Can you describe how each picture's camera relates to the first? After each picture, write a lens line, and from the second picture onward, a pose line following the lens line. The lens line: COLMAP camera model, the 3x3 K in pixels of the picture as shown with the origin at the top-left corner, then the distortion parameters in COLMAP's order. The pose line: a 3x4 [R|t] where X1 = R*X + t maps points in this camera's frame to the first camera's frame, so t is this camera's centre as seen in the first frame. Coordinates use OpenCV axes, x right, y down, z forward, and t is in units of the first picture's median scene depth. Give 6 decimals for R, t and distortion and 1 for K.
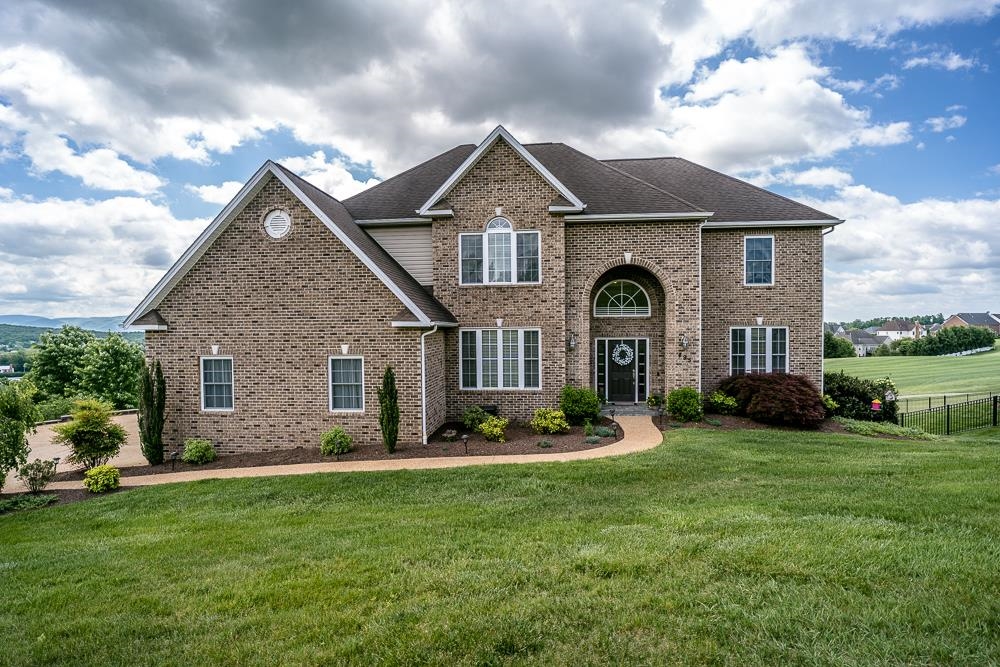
lens RADIAL K [[521.6, 0, 534.8], [0, 521.6, 346.3], [0, 0, 1]] dist [-0.000115, 0.000851]
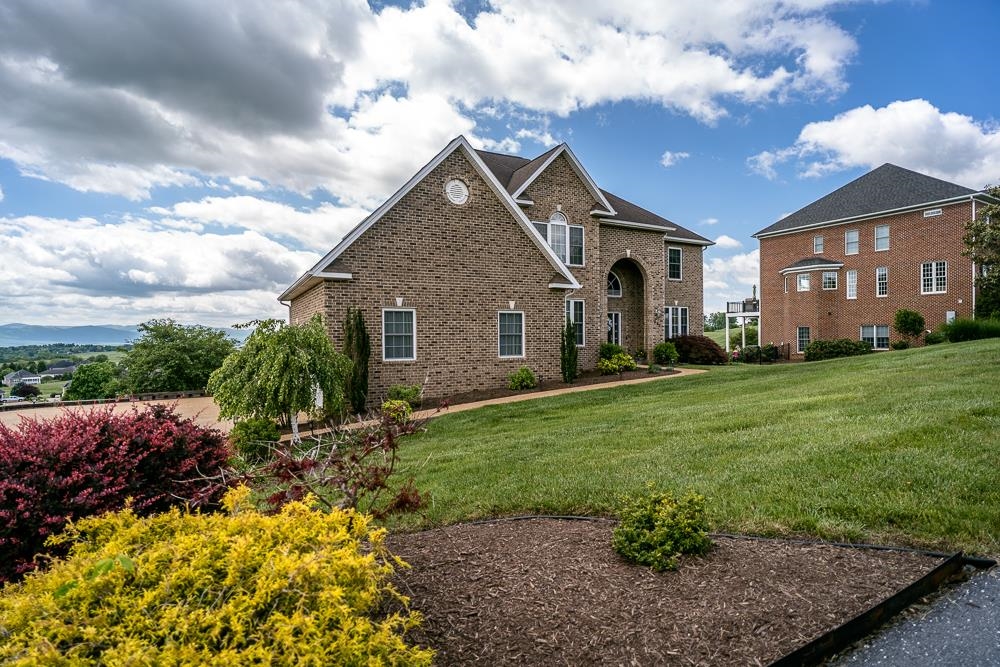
lens RADIAL K [[521.6, 0, 507.0], [0, 521.6, 343.6], [0, 0, 1]] dist [-0.000115, 0.000851]
pose [[0.830638, -0.004519, 0.556795, -0.899091], [0.027848, 0.999053, -0.033435, 0.116382], [-0.556117, 0.043278, 0.829977, 0.014656]]
